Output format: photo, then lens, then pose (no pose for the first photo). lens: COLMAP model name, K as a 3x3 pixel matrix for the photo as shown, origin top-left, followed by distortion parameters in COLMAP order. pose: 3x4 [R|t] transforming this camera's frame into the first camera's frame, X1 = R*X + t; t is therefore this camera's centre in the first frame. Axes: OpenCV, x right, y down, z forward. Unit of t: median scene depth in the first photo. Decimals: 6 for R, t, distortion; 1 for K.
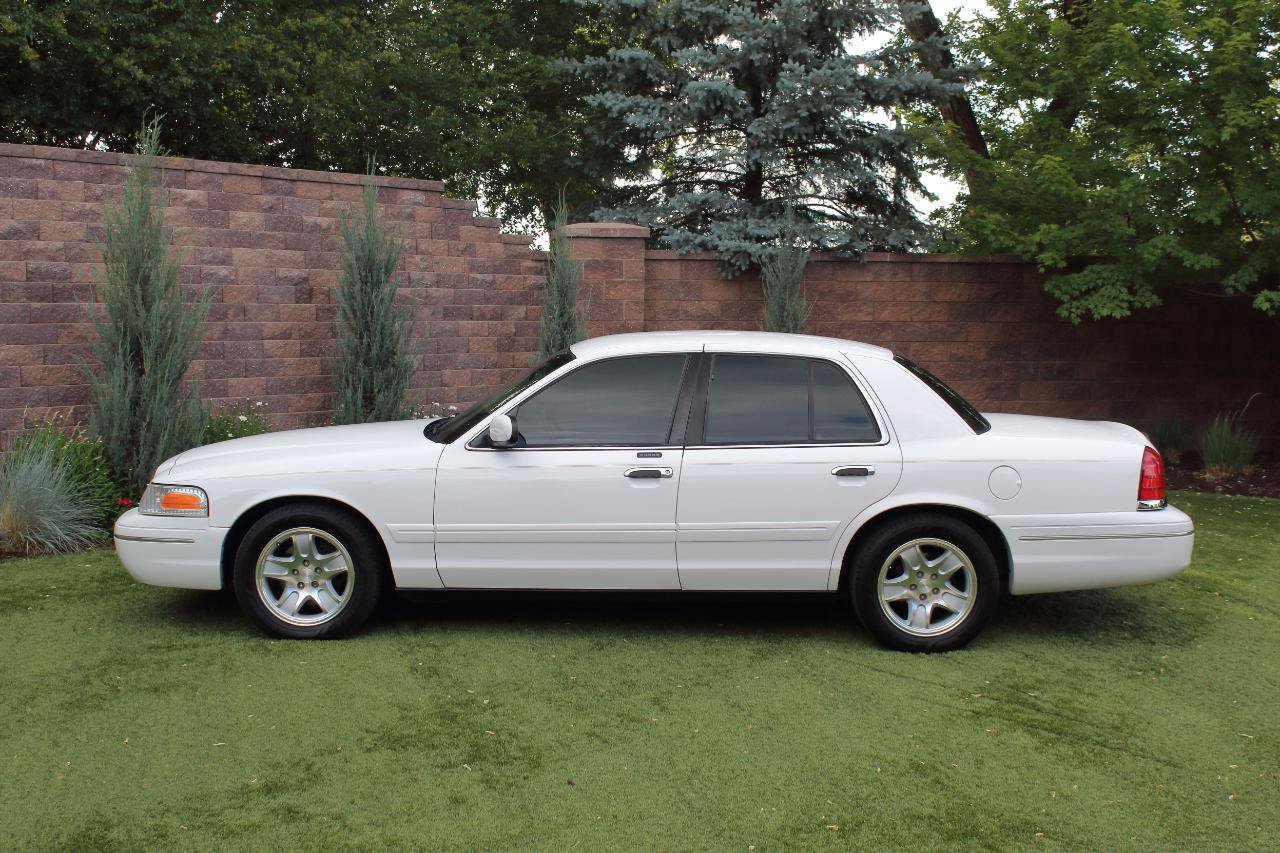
lens RADIAL K [[1564.4, 0, 621.0], [0, 1564.4, 432.1], [0, 0, 1]] dist [-0.075567, 0.078486]
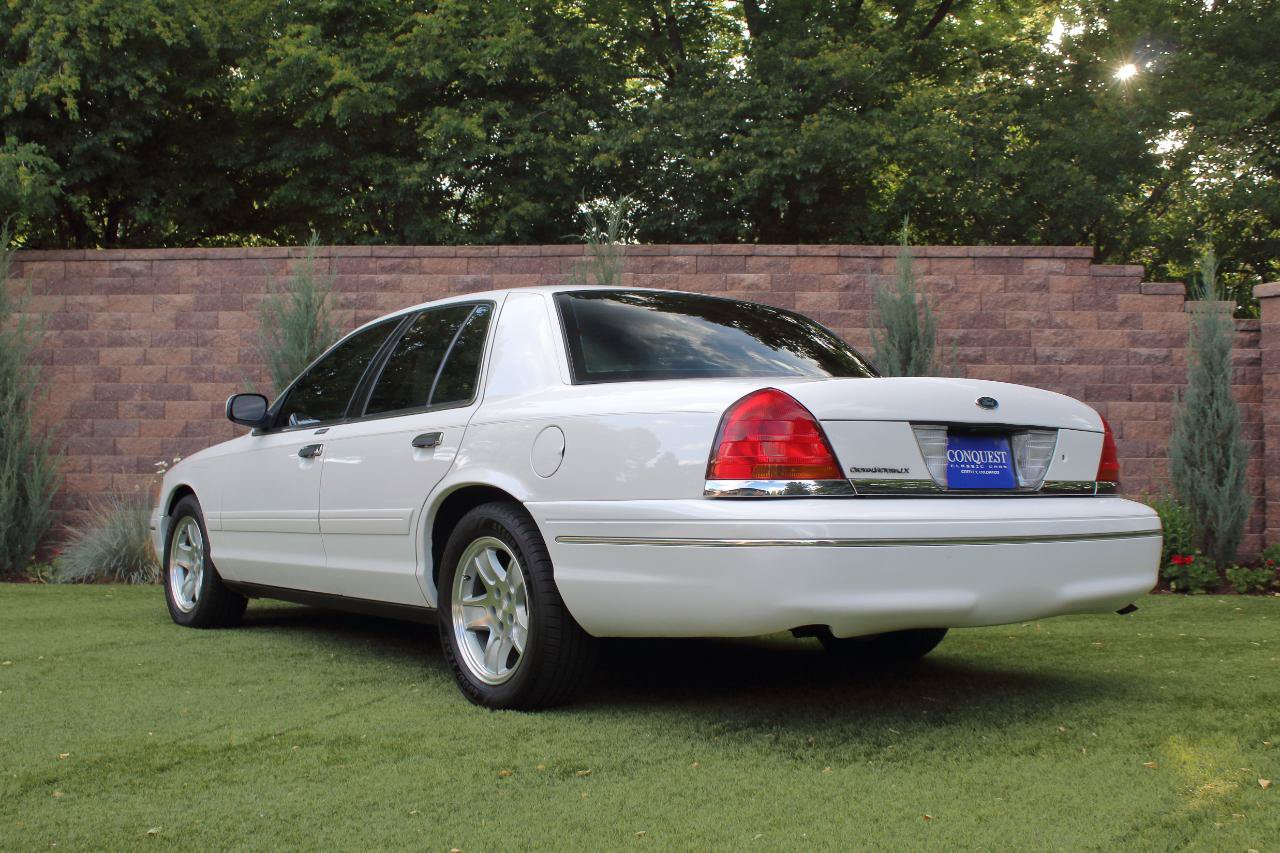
lens RADIAL K [[1420.4, 0, 640.0], [0, 1420.4, 426.5], [0, 0, 1]] dist [-0.097940, 0.065364]
pose [[0.611961, -0.042302, -0.789756, 0.719009], [-0.062958, 0.992794, -0.101961, 0.078320], [0.788378, 0.112118, 0.604888, 0.658884]]
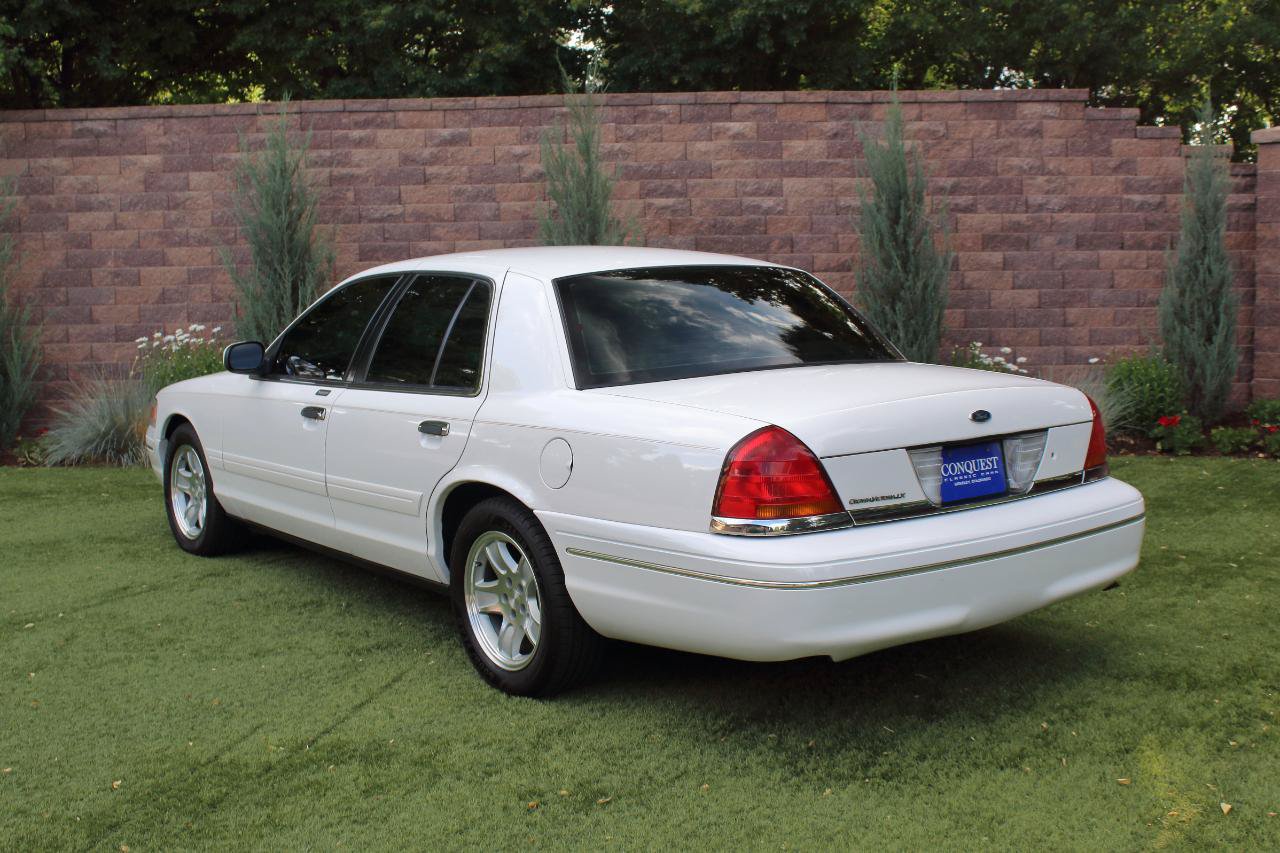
lens RADIAL K [[1463.2, 0, 640.0], [0, 1463.2, 426.5], [0, 0, 1]] dist [-0.086999, 0.029954]
pose [[0.624893, 0.072043, -0.777380, 0.738897], [-0.043227, 0.997399, 0.057686, -0.020281], [0.779513, -0.002444, 0.626381, 0.621989]]
